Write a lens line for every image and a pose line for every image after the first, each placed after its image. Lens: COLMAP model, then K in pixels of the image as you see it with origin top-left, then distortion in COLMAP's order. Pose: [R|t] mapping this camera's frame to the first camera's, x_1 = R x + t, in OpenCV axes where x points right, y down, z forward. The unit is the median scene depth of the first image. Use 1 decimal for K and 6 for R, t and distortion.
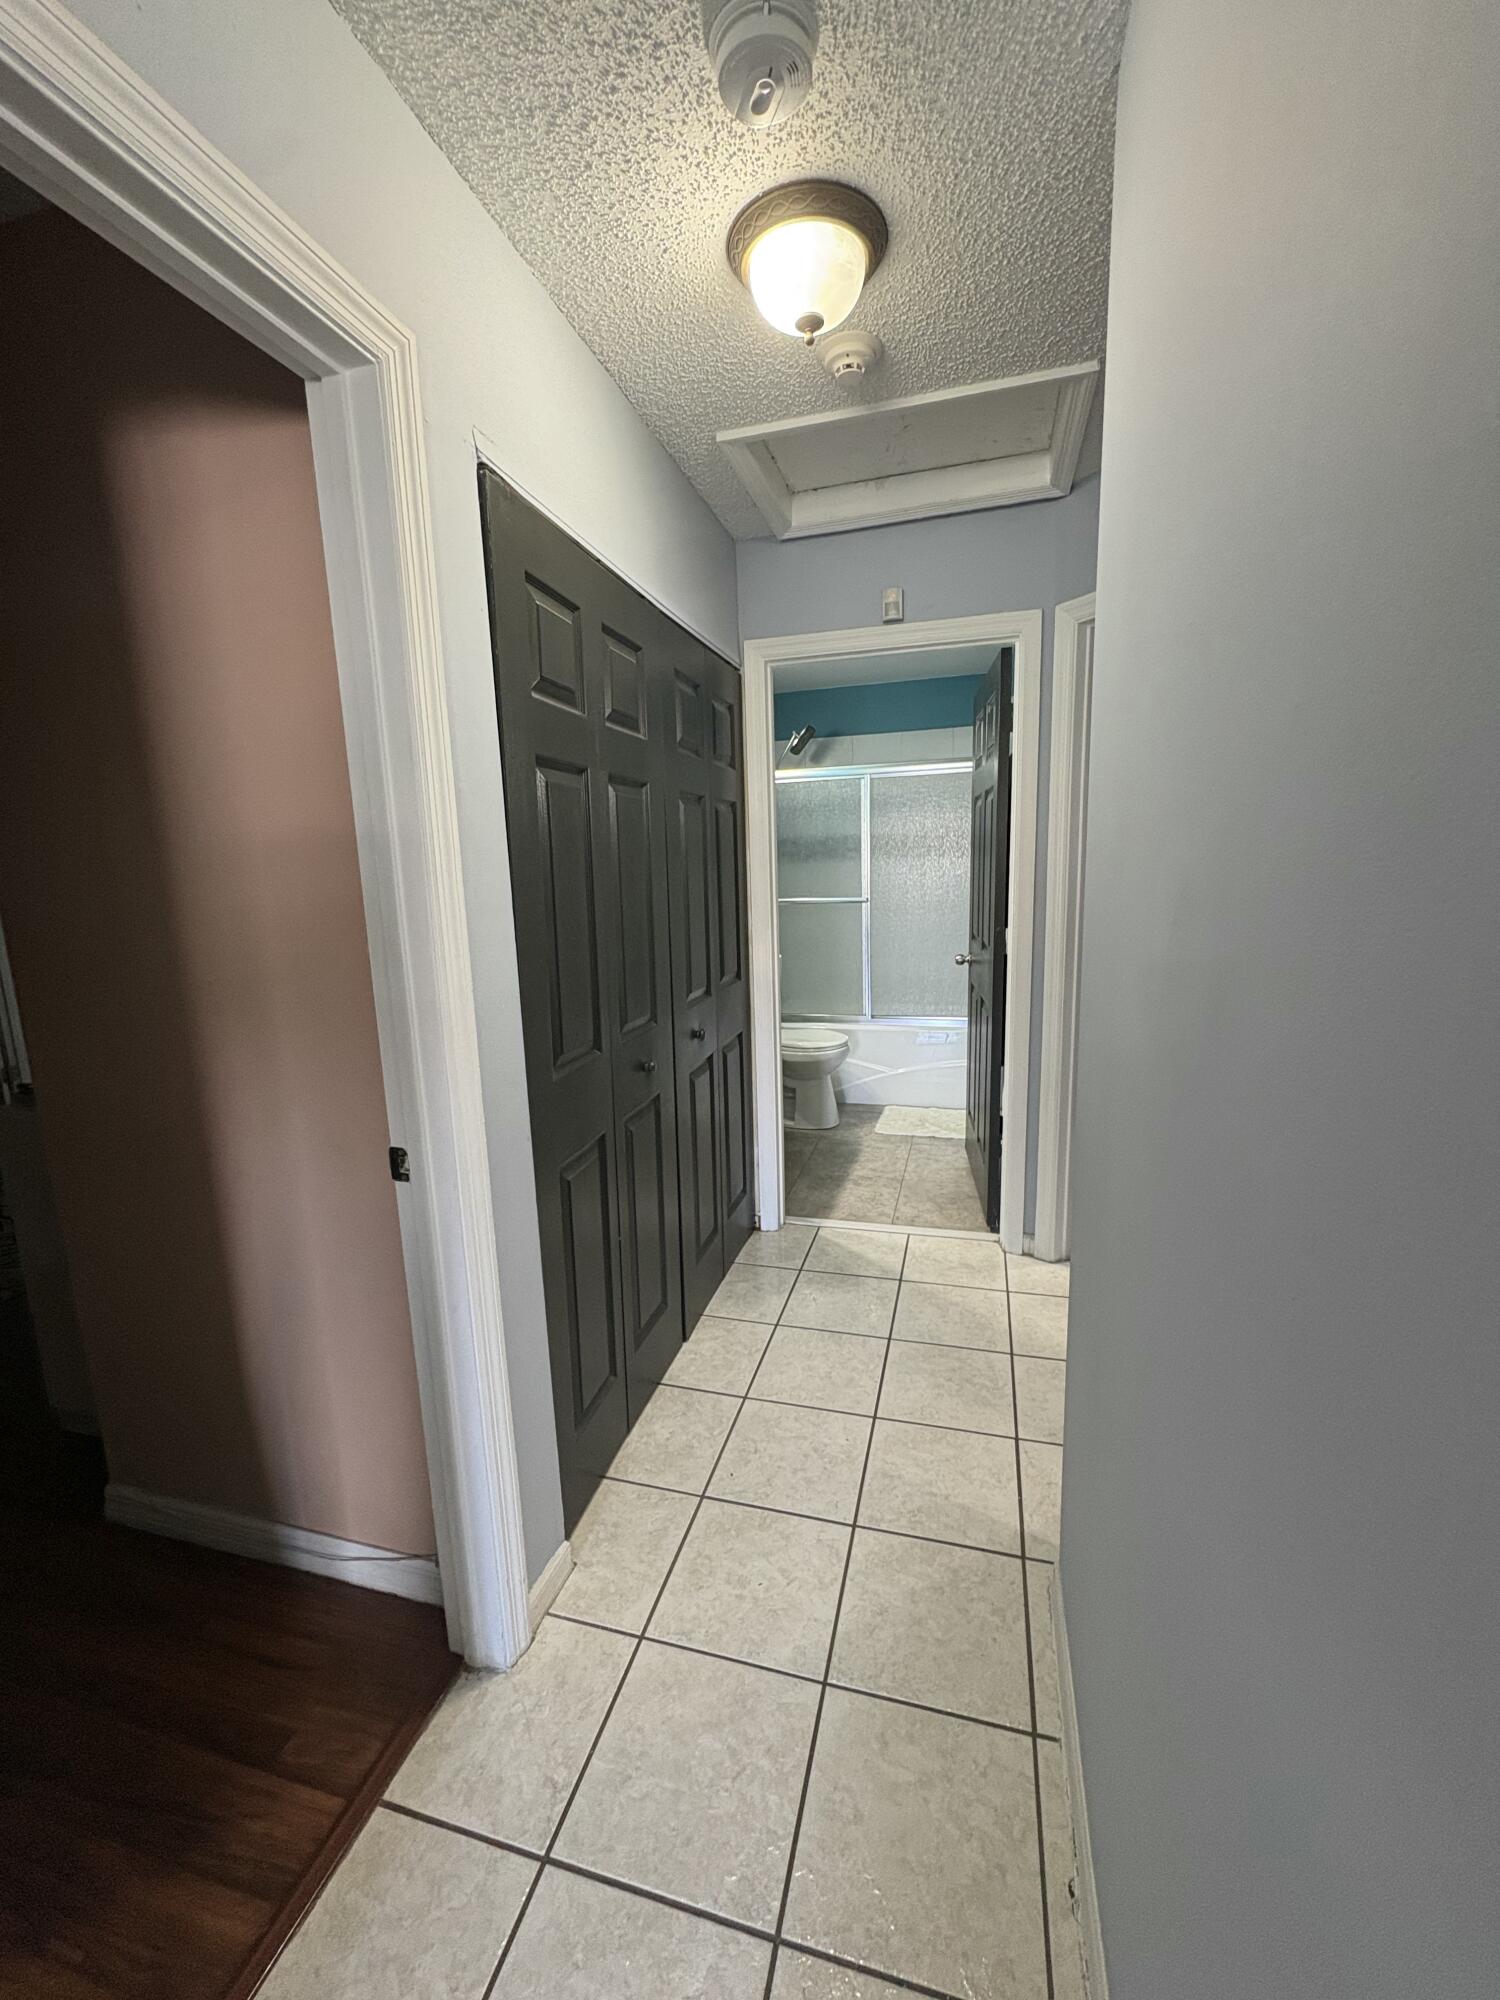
lens RADIAL K [[800.3, 0, 750.0], [0, 800.3, 1000.0], [0, 0, 1]] dist [0.001656, -0.000366]
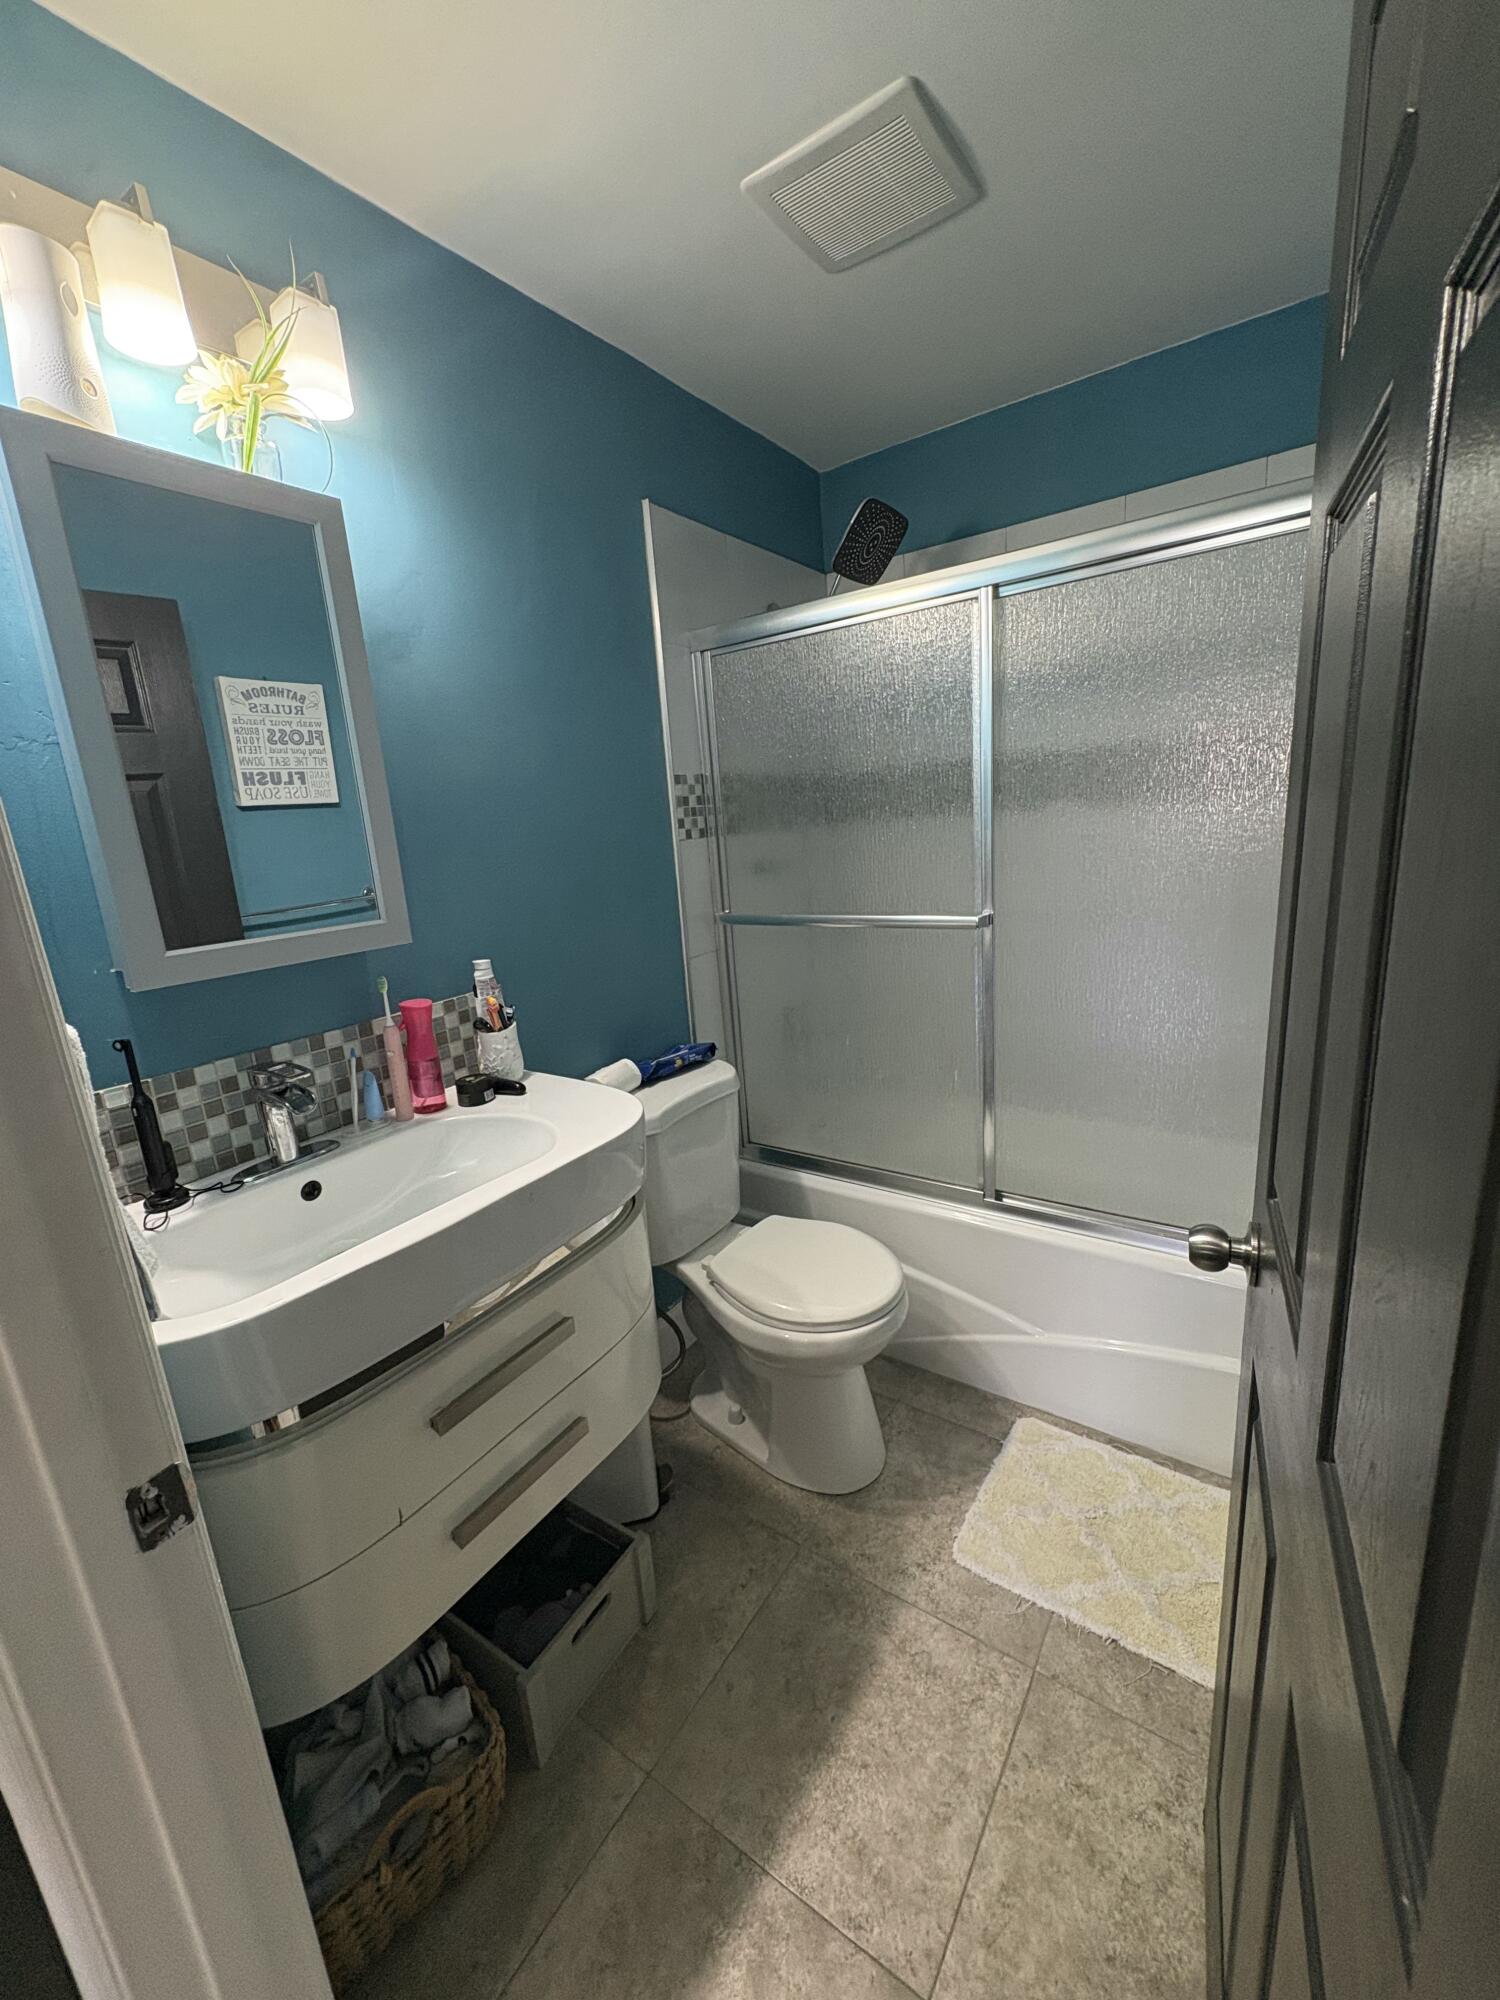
lens RADIAL K [[800.3, 0, 750.0], [0, 800.3, 1000.0], [0, 0, 1]] dist [0.001656, -0.000366]
pose [[0.947051, 0.036848, -0.318961, 0.202763], [-0.013428, 0.997069, 0.075314, -0.141573], [0.320801, -0.067043, 0.944771, 0.721953]]
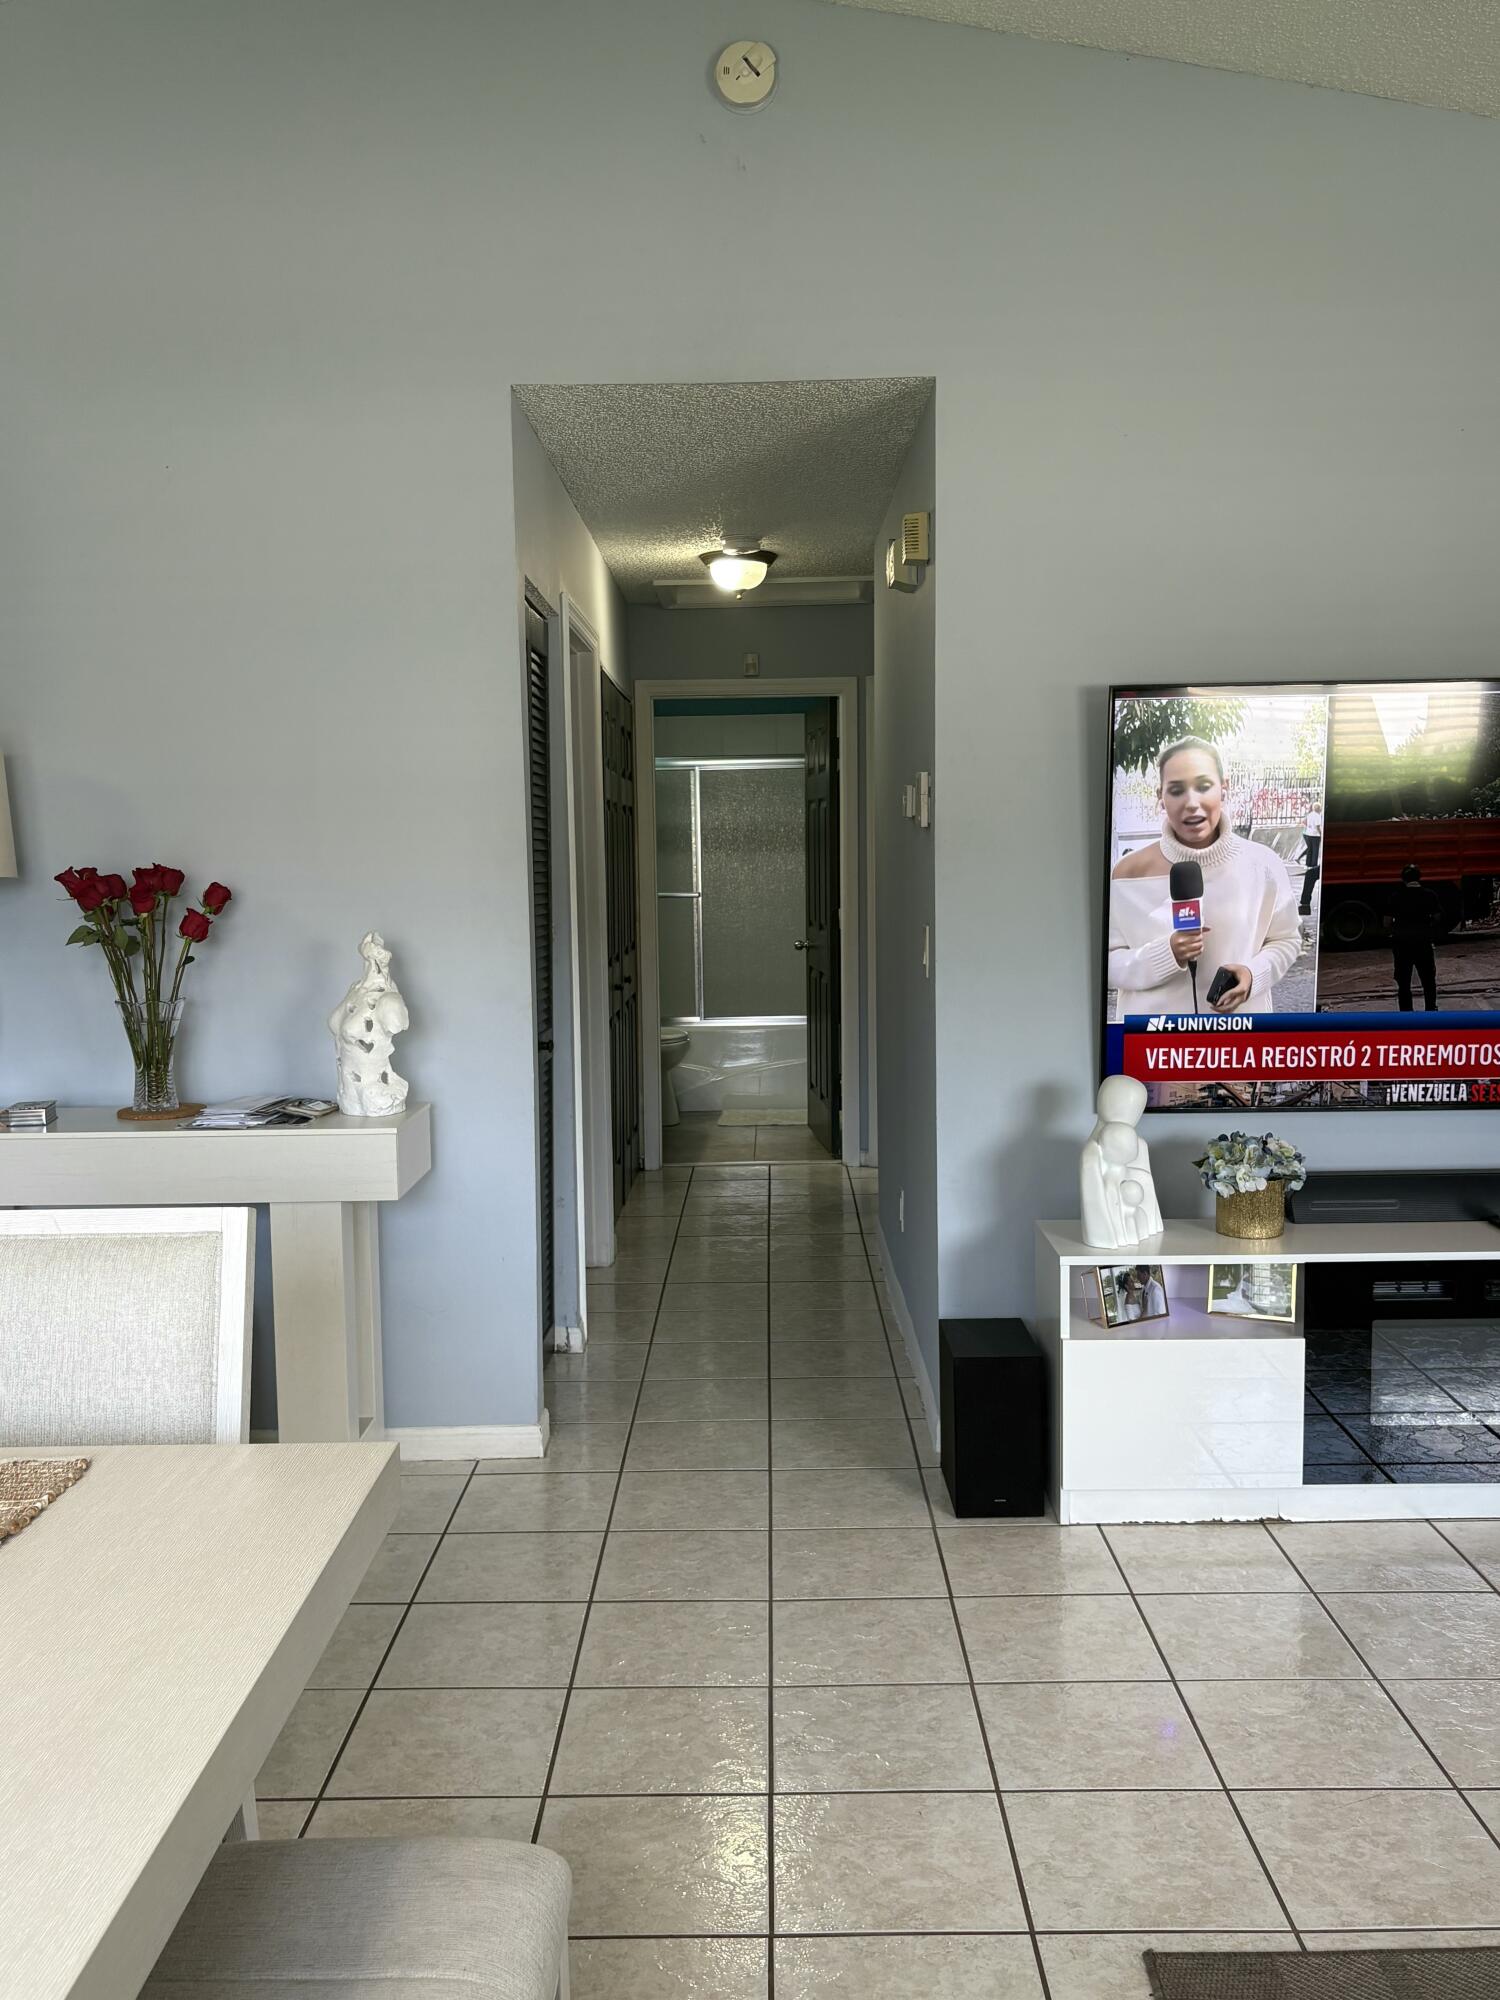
lens RADIAL K [[1754.1, 0, 750.0], [0, 1754.1, 1000.0], [0, 0, 1]] dist [0.009746, 0.004497]
pose [[0.966035, -0.004838, 0.258365, -0.415093], [0.028503, 0.995719, -0.087928, 0.229948], [-0.256833, 0.092306, 0.962038, -1.260109]]
